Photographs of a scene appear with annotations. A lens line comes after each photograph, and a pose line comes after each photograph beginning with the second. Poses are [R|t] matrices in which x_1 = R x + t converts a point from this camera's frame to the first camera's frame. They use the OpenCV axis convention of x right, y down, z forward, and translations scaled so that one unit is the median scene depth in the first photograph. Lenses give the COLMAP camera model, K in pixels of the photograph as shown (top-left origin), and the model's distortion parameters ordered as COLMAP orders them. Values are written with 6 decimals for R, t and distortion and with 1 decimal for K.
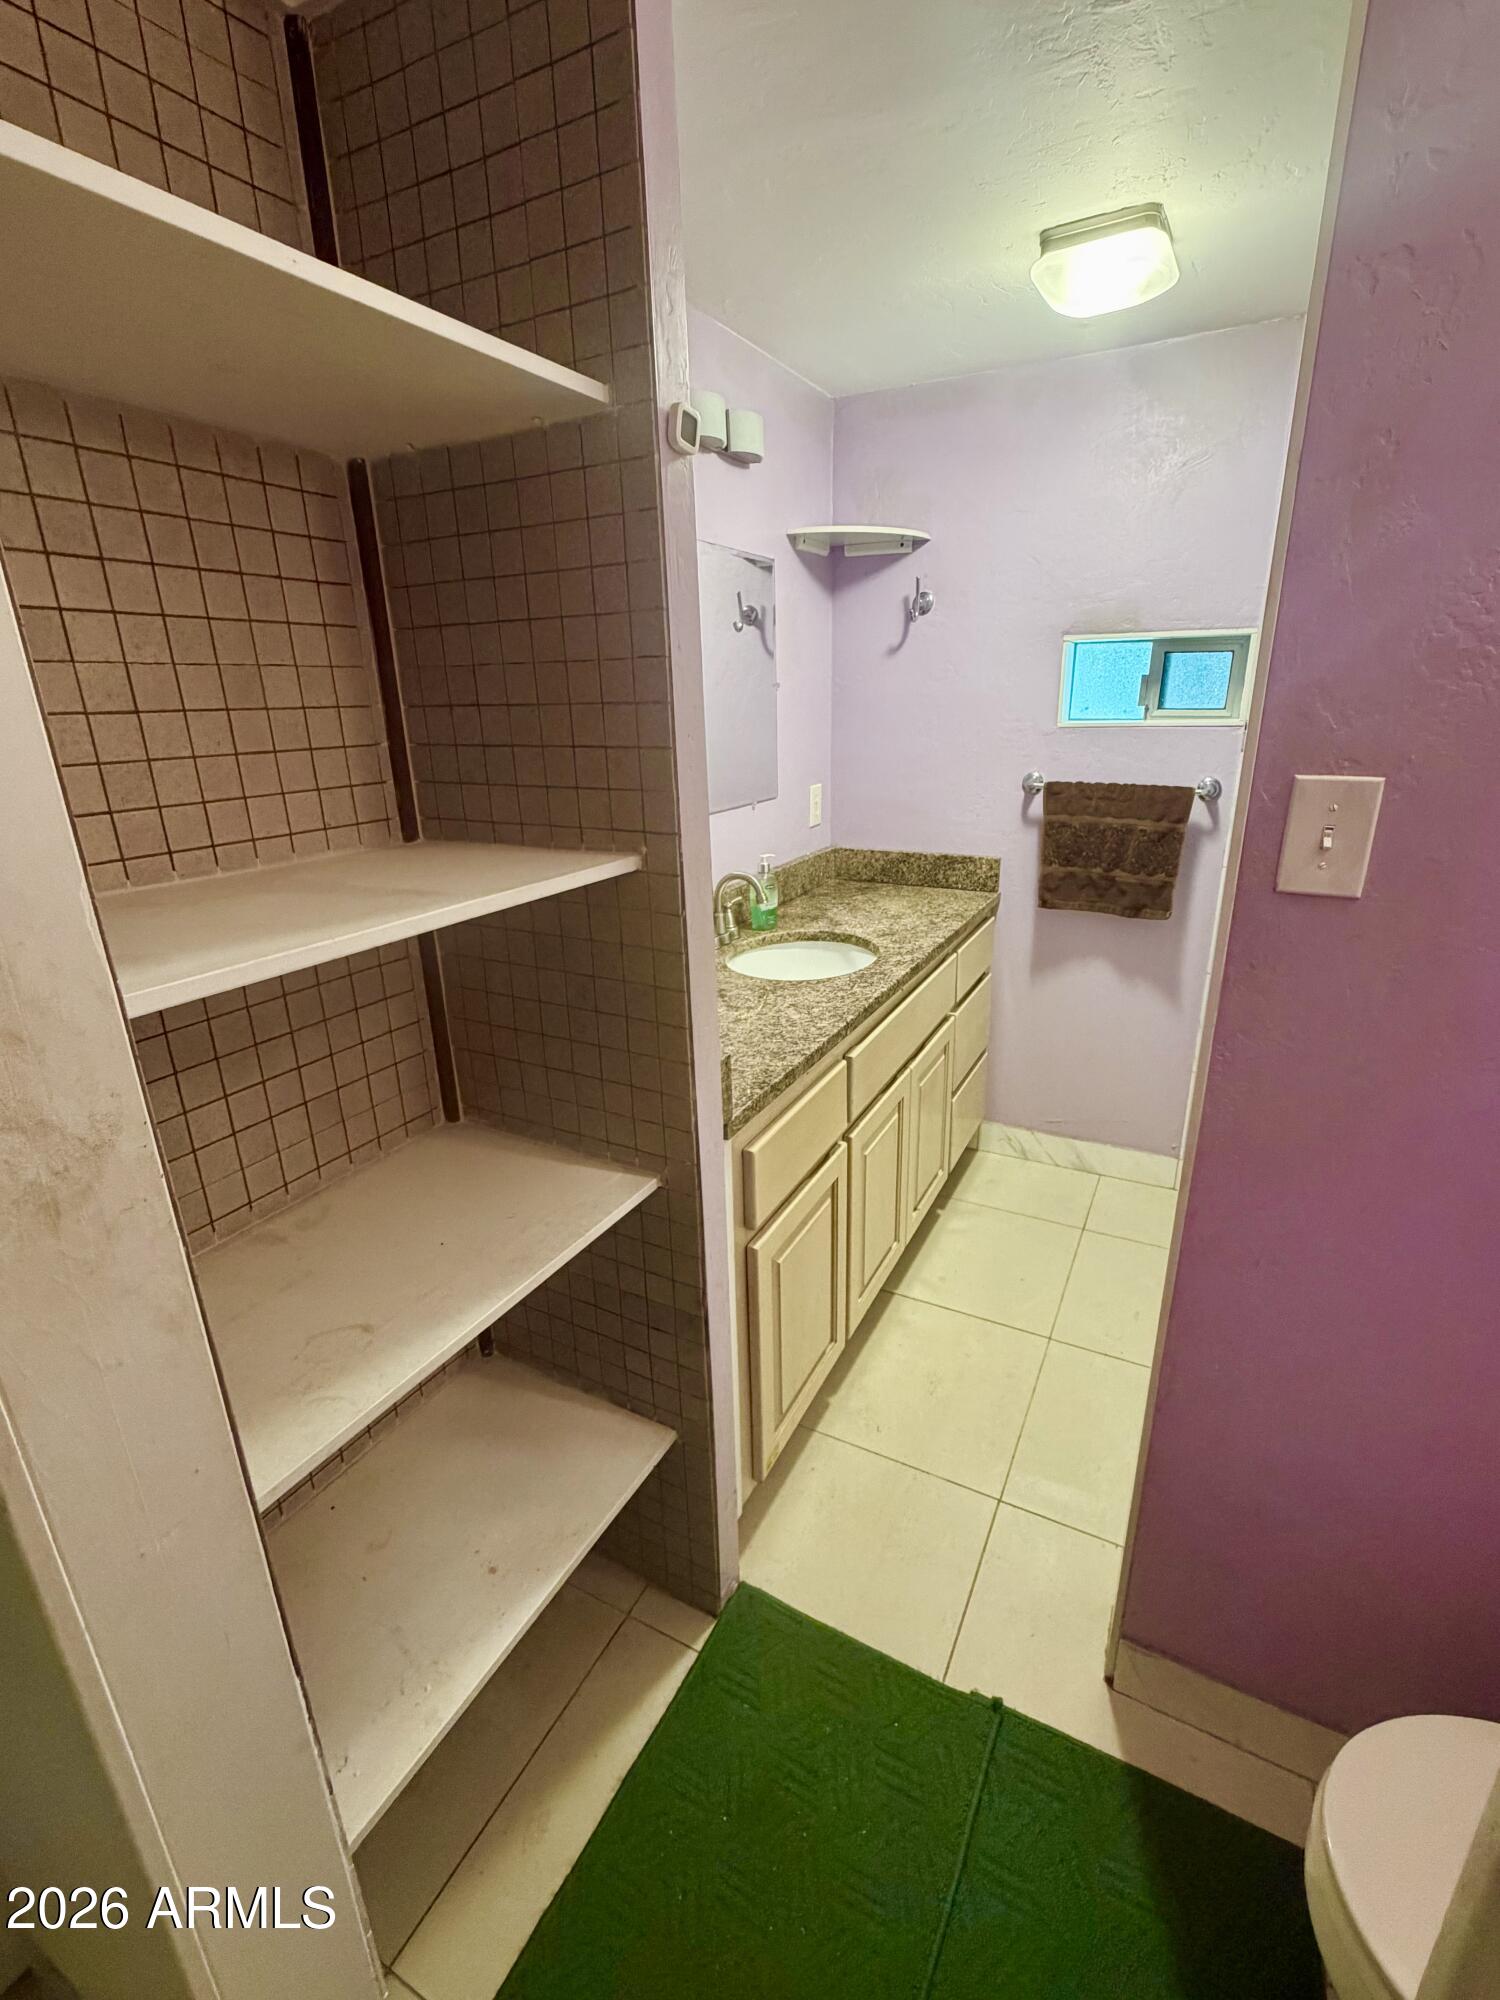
lens RADIAL K [[909.3, 0, 752.9], [0, 909.3, 995.6], [0, 0, 1]] dist [0.000962, -0.000385]
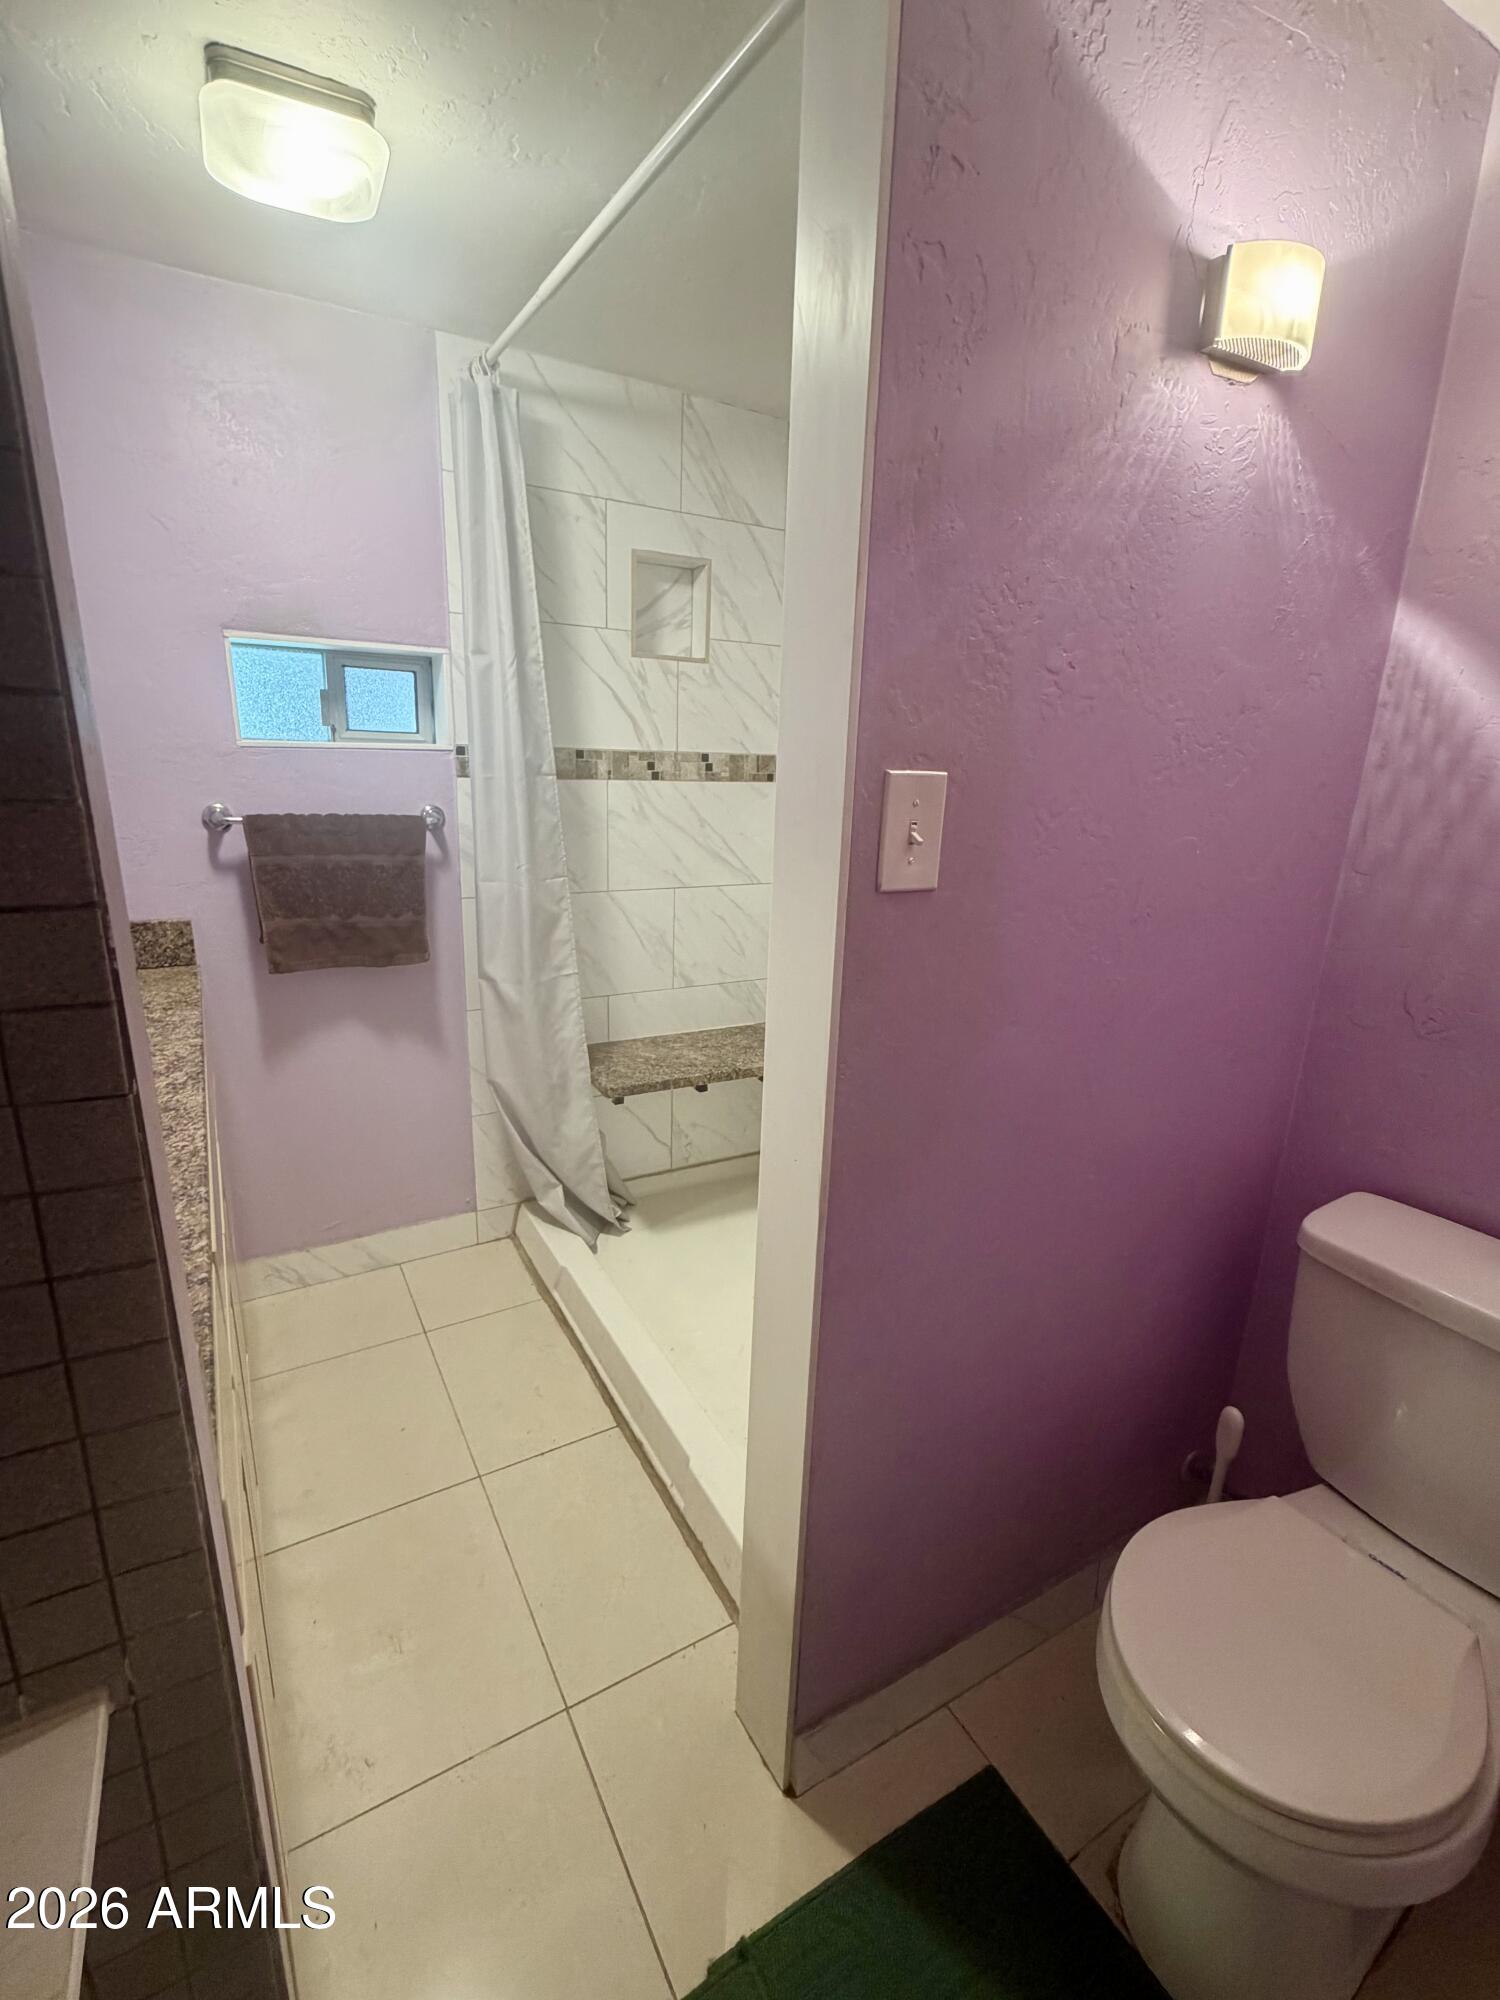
lens RADIAL K [[909.3, 0, 752.9], [0, 909.3, 995.6], [0, 0, 1]] dist [0.000962, -0.000385]
pose [[0.527582, -0.188312, 0.828370, -0.125210], [0.228773, 0.970591, 0.074940, -0.044676], [-0.818120, 0.149972, 0.555147, 0.239753]]
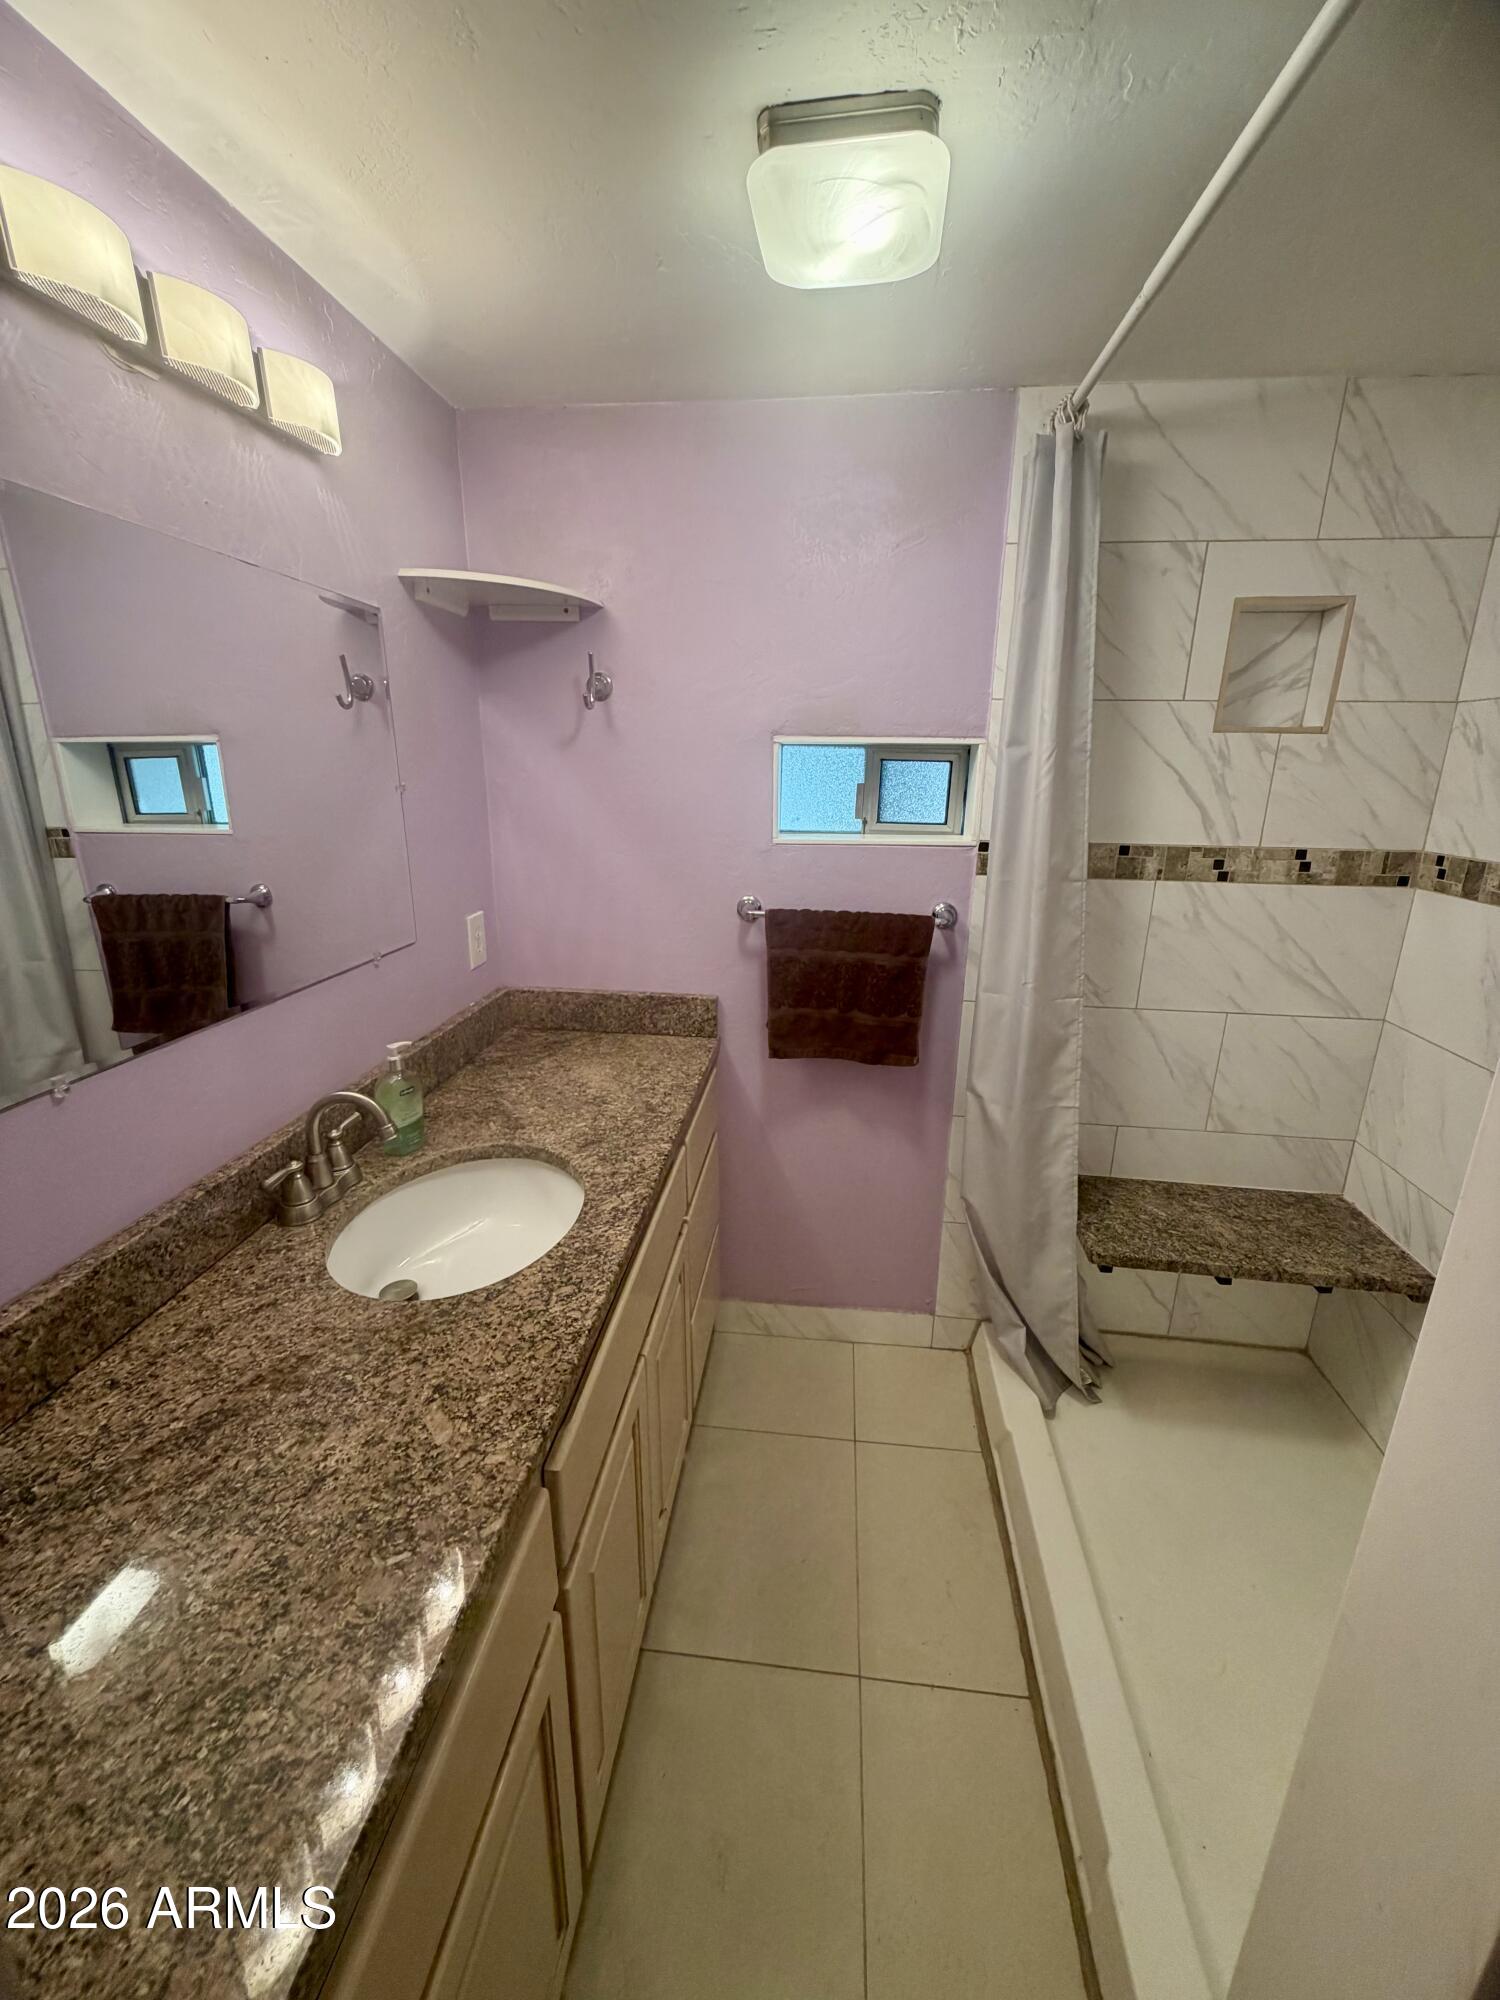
lens RADIAL K [[795.8, 0, 752.0], [0, 795.8, 992.4], [0, 0, 1]] dist [-0.001362, -0.000129]
pose [[0.930653, -0.070854, 0.358978, 0.046737], [0.087979, 0.995622, -0.031573, -0.142423], [-0.355169, 0.060966, 0.932812, 0.345725]]
